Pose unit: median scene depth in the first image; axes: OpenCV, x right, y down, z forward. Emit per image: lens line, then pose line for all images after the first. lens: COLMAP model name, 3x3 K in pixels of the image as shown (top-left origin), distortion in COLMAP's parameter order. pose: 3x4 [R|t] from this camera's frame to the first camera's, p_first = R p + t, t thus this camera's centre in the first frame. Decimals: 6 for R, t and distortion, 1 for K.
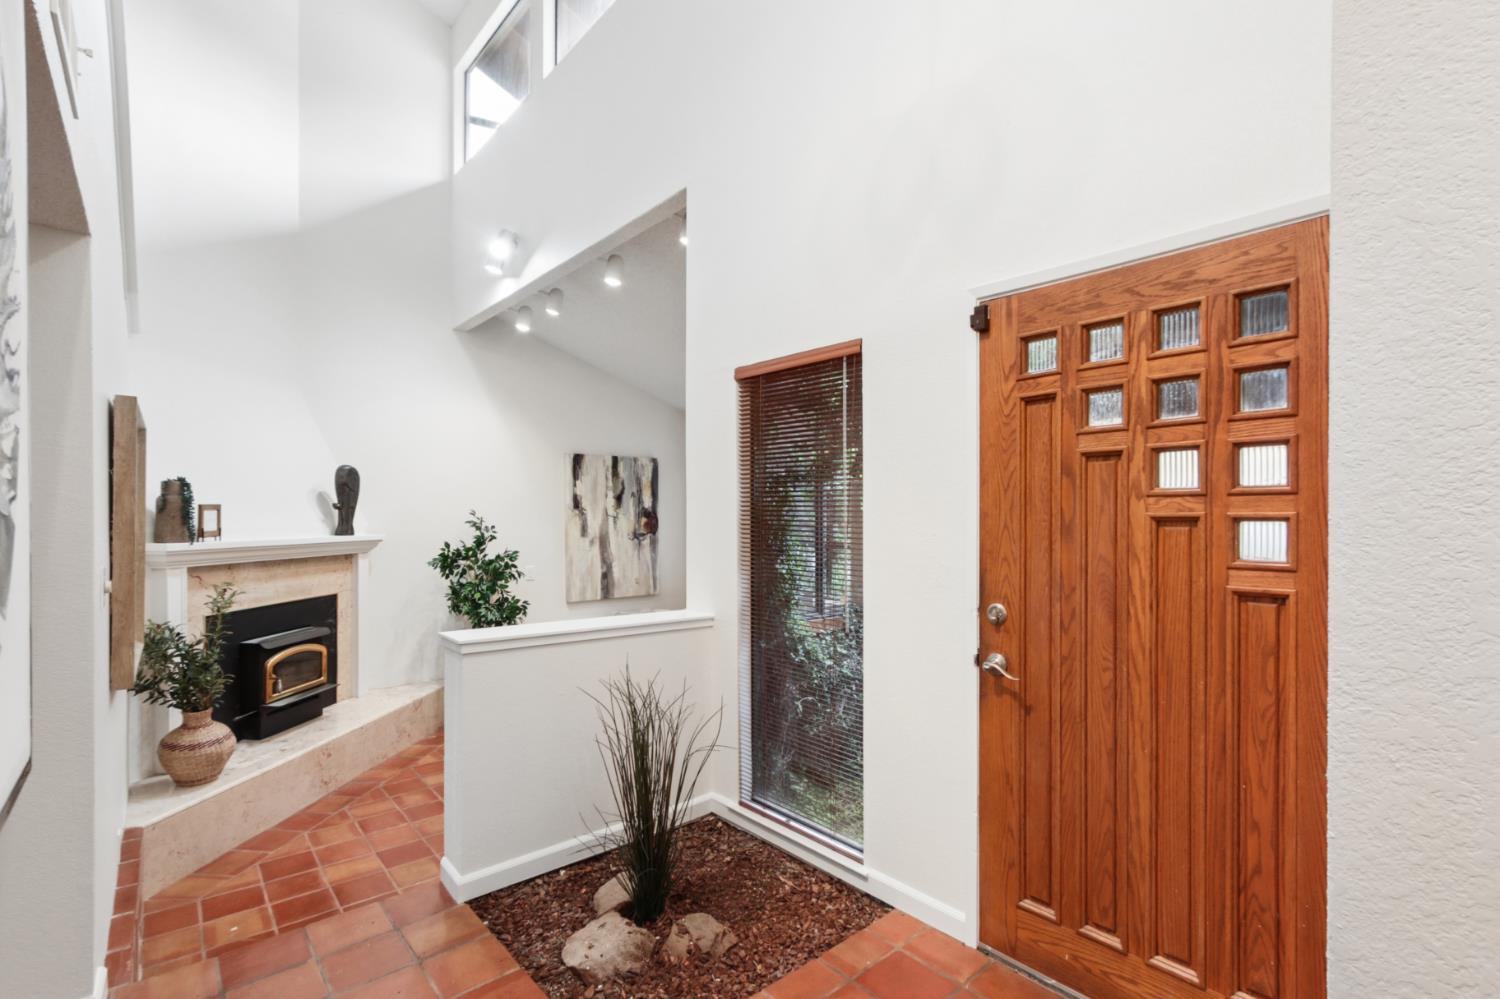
lens RADIAL K [[703.1, 0, 742.6], [0, 703.1, 497.7], [0, 0, 1]] dist [-0.003837, 0.004302]
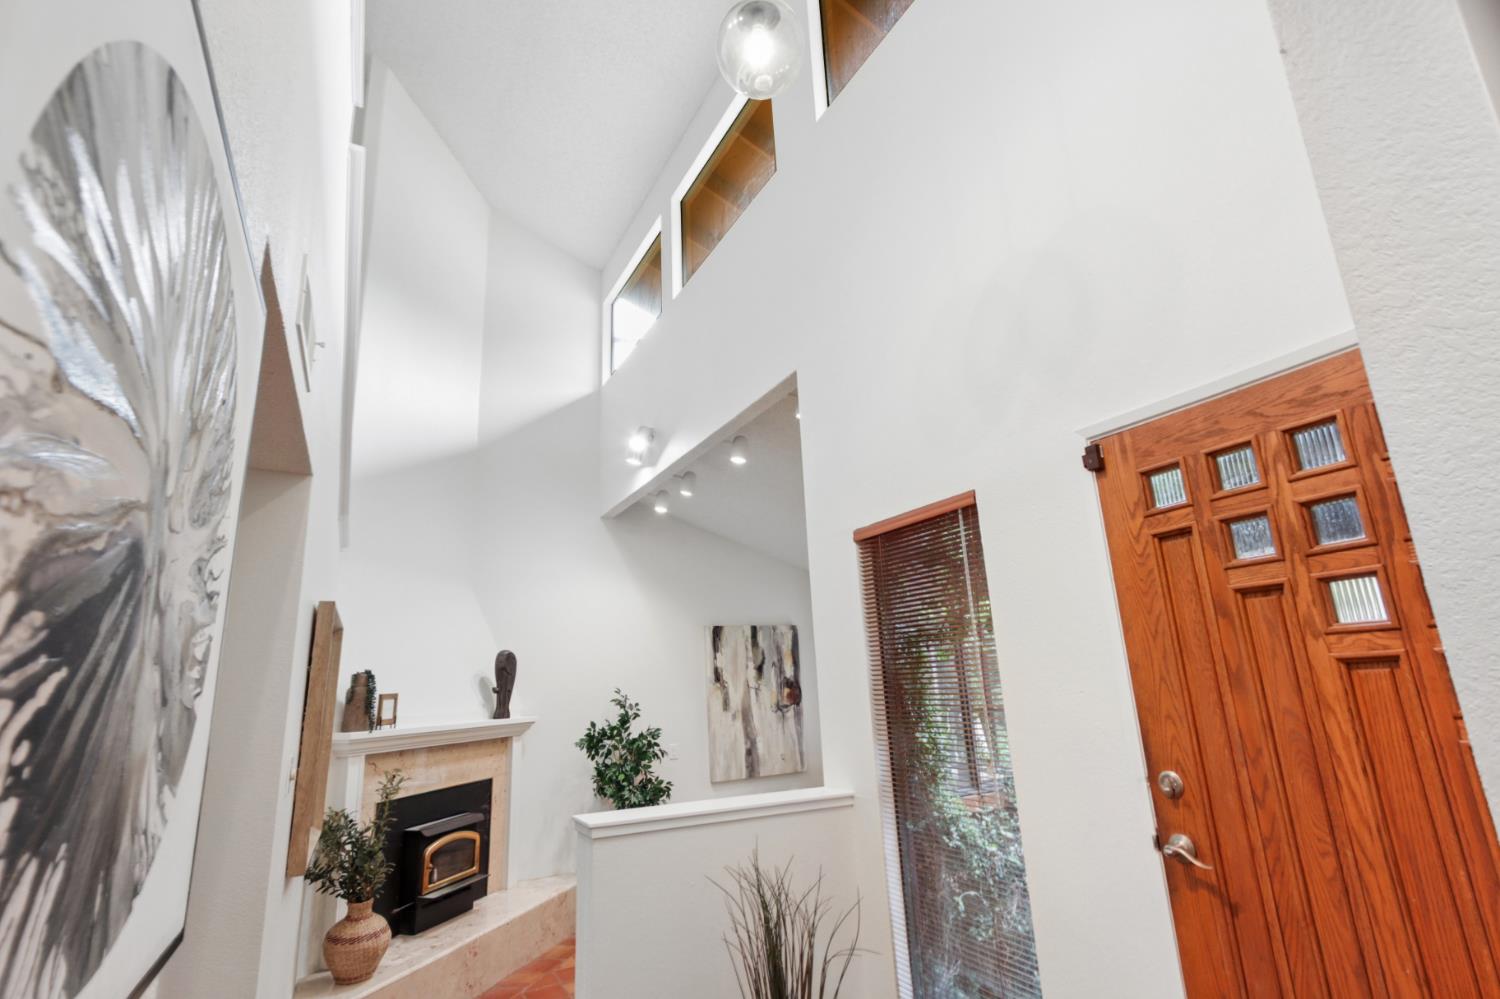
lens RADIAL K [[703.1, 0, 739.8], [0, 703.1, 480.8], [0, 0, 1]] dist [-0.003837, 0.004302]
pose [[0.975471, -0.104716, -0.193623, 0.034605], [0.052102, 0.964442, -0.259107, 0.001572], [0.213871, 0.242663, 0.946242, -0.013217]]
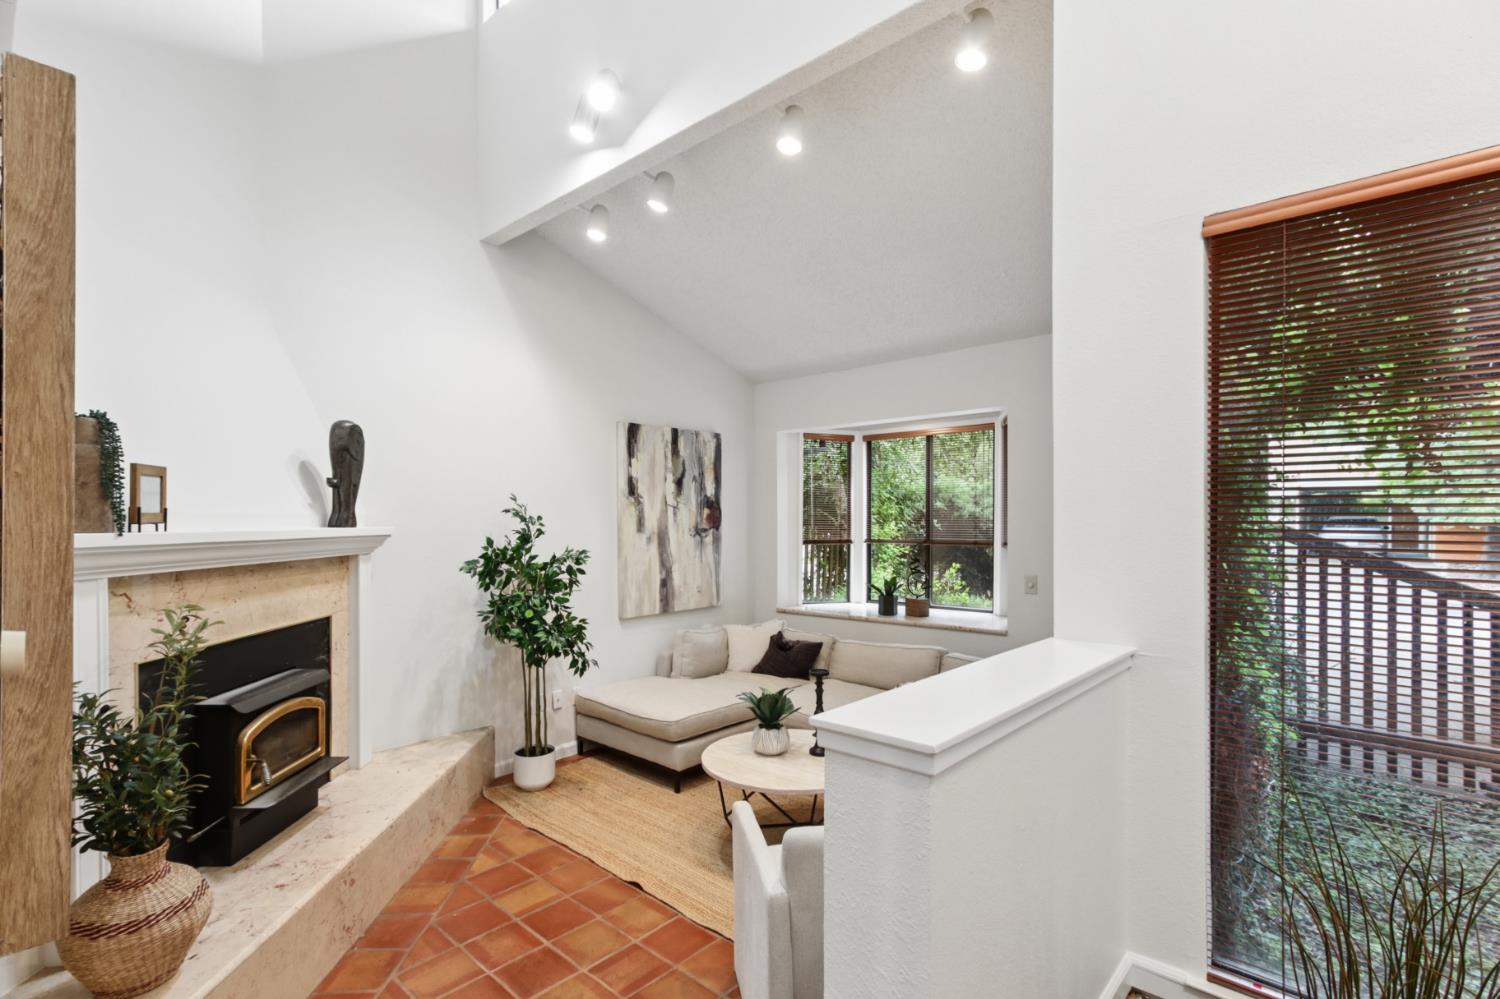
lens RADIAL K [[703.1, 0, 738.6], [0, 703.1, 508.1], [0, 0, 1]] dist [-0.003837, 0.004302]
pose [[0.991669, 0.000465, 0.128813, -0.392513], [-0.001593, 0.999961, 0.008655, 0.040819], [-0.128804, -0.008788, 0.991631, 0.414261]]
